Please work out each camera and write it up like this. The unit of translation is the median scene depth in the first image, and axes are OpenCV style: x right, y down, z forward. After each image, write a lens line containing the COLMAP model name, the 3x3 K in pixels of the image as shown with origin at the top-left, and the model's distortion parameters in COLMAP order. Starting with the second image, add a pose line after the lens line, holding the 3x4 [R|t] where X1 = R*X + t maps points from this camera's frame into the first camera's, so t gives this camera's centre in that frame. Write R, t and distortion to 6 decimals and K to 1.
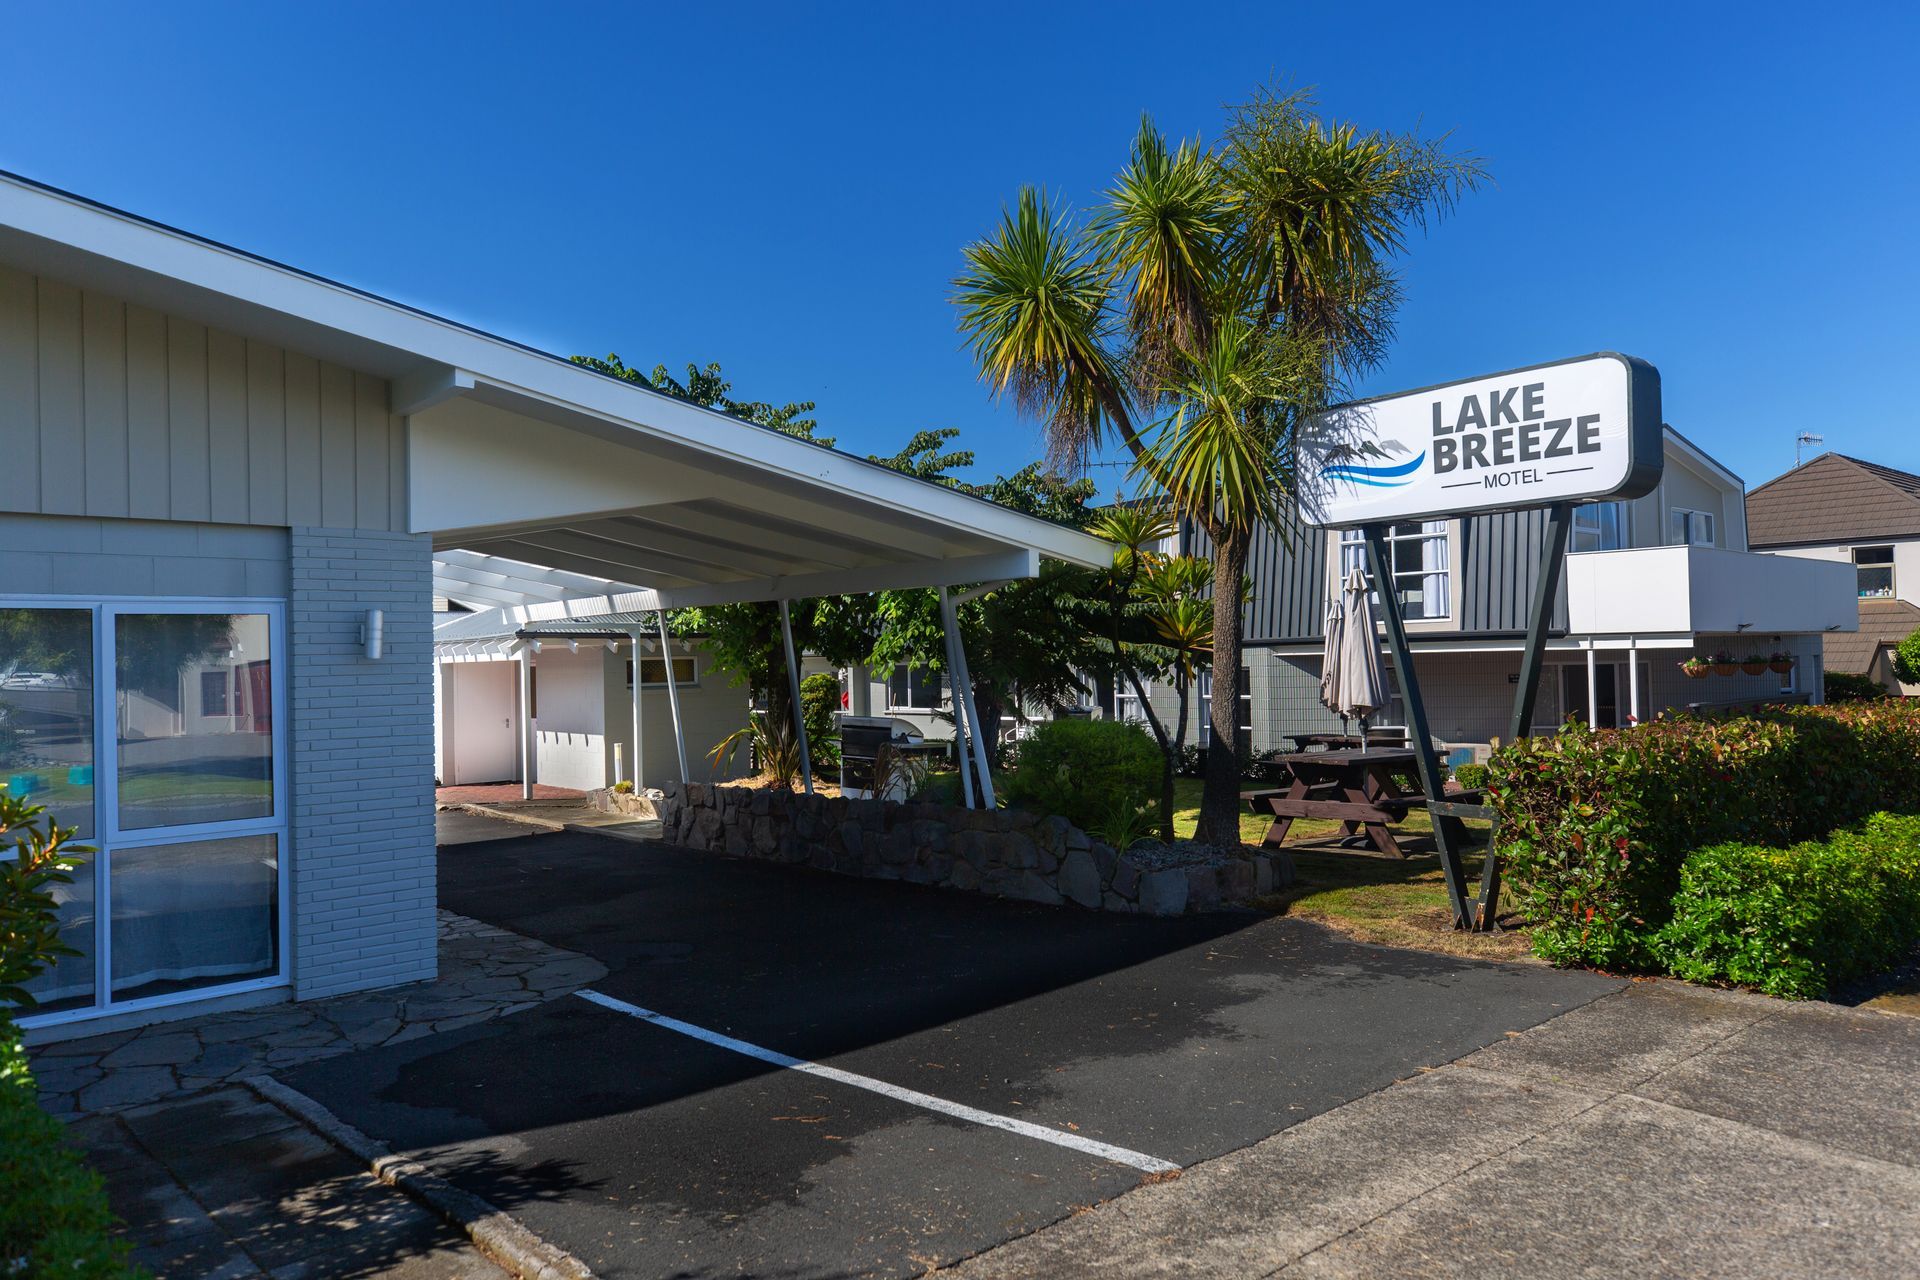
lens RADIAL K [[1224.8, 0, 996.0], [0, 1224.8, 634.3], [0, 0, 1]] dist [0.012053, 0.001882]
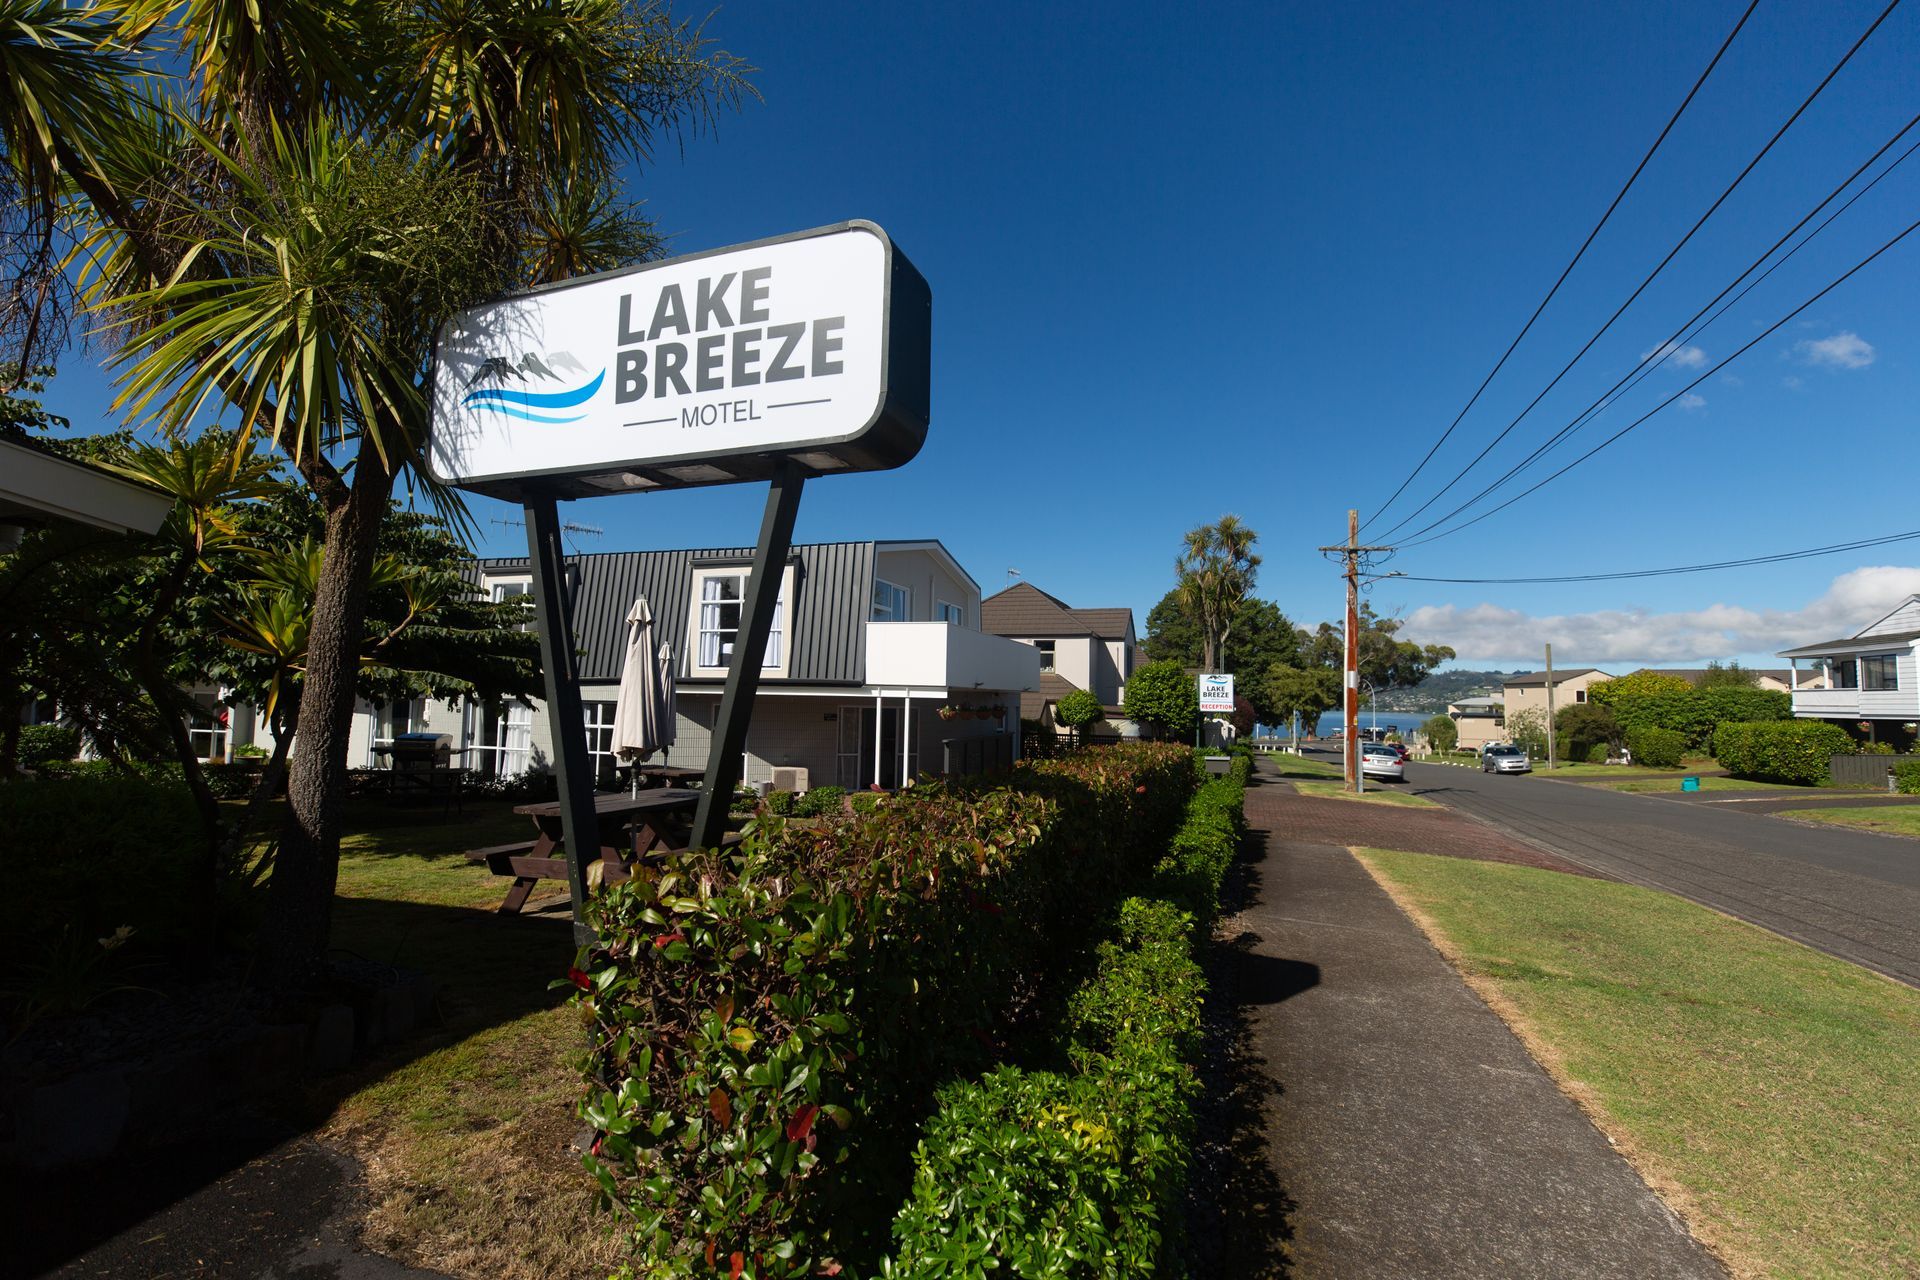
lens RADIAL K [[848.3, 0, 960.0], [0, 848.3, 640.0], [0, 0, 1]] dist [0.001188, 0.000222]
pose [[0.860642, 0.071835, 0.504118, 0.271532], [-0.047475, 0.997007, -0.061021, 0.008048], [-0.506993, 0.028584, 0.861476, 0.486926]]
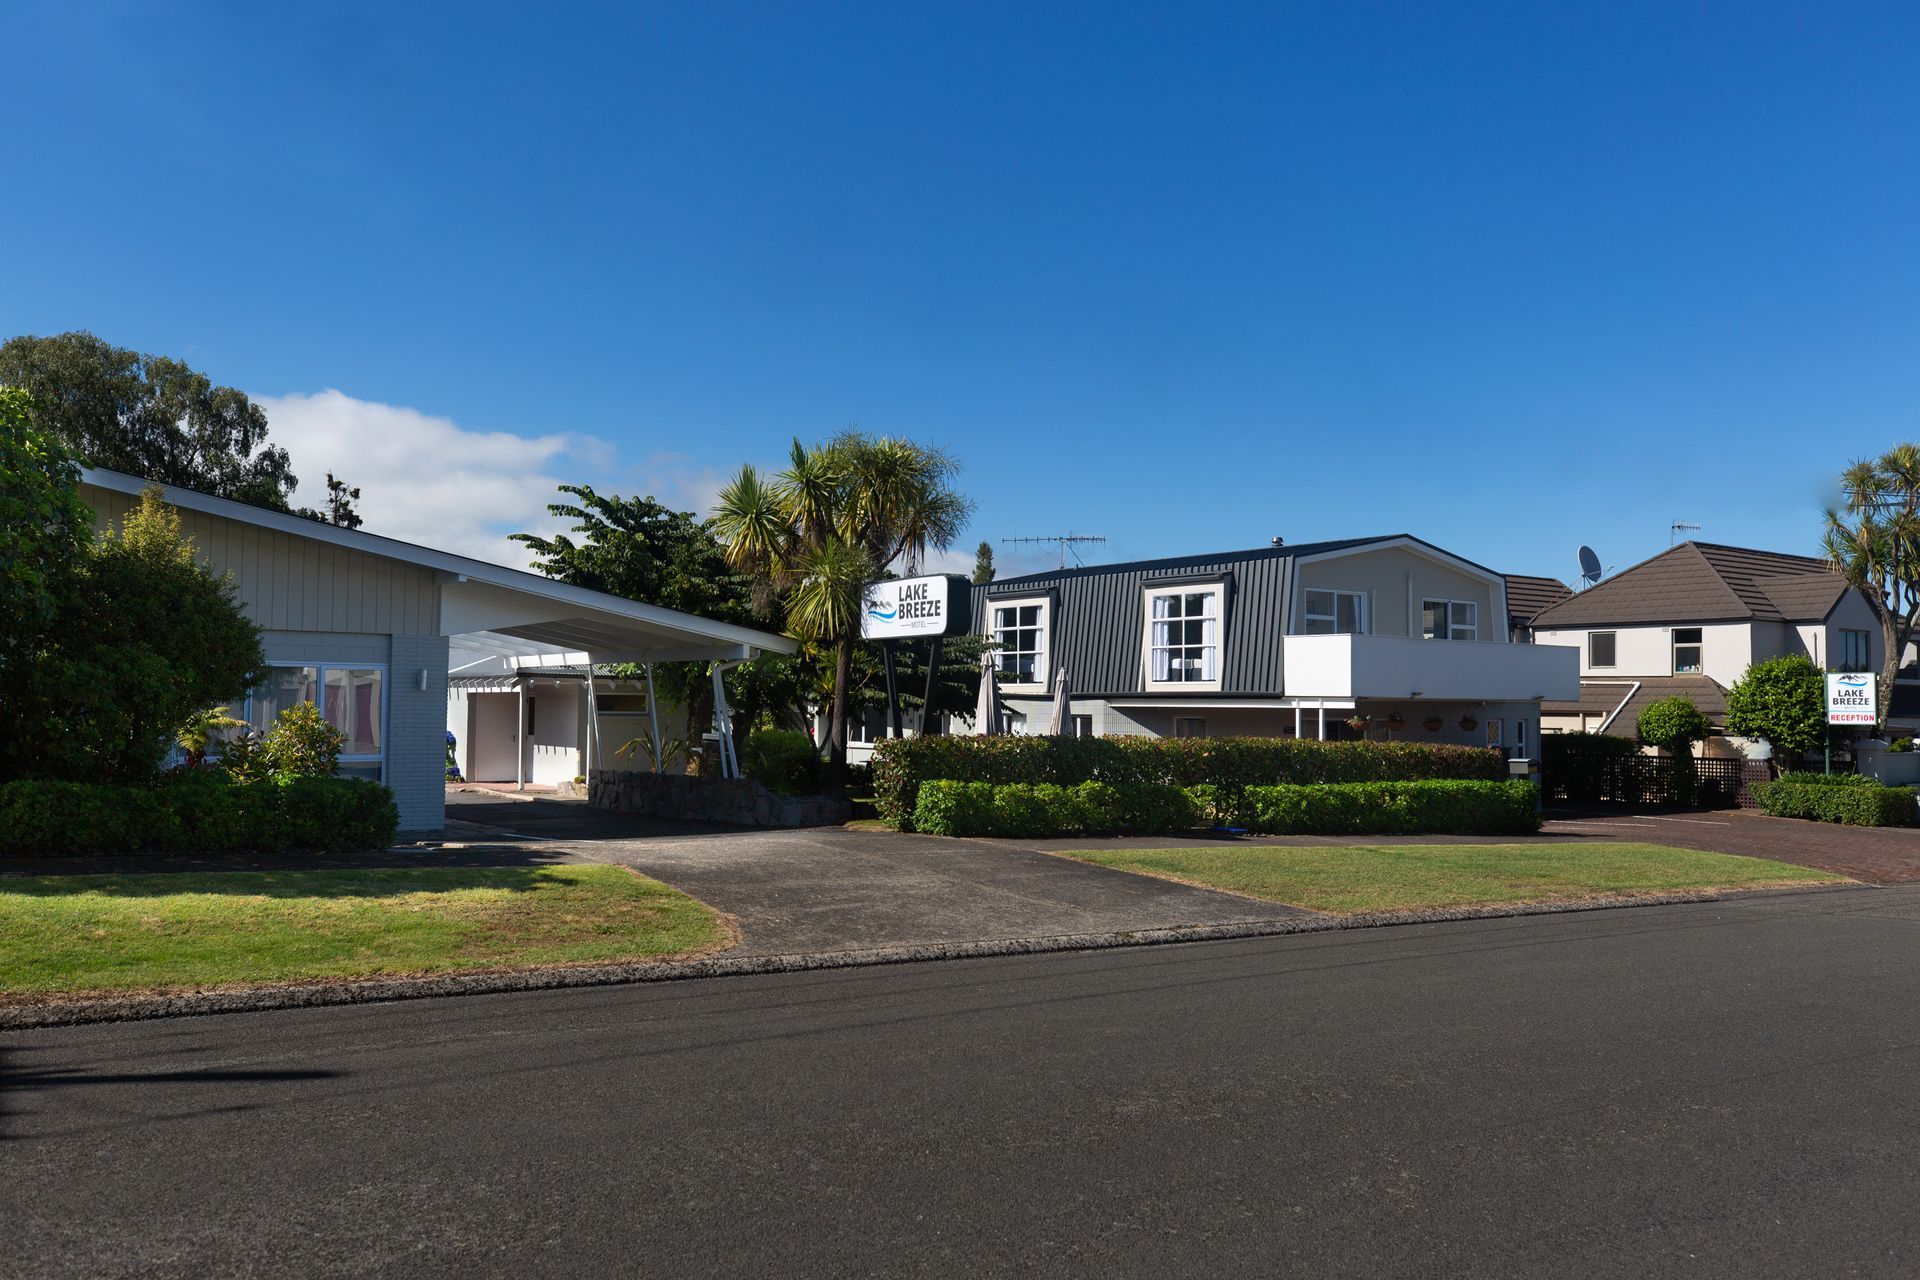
lens RADIAL K [[1256.6, 0, 960.0], [0, 1256.6, 640.0], [0, 0, 1]] dist [0.000385, -0.000149]
pose [[0.997610, 0.026975, -0.063615, 0.552923], [-0.028929, 0.999131, -0.030001, -0.027443], [0.062750, 0.031769, 0.997524, -1.104166]]
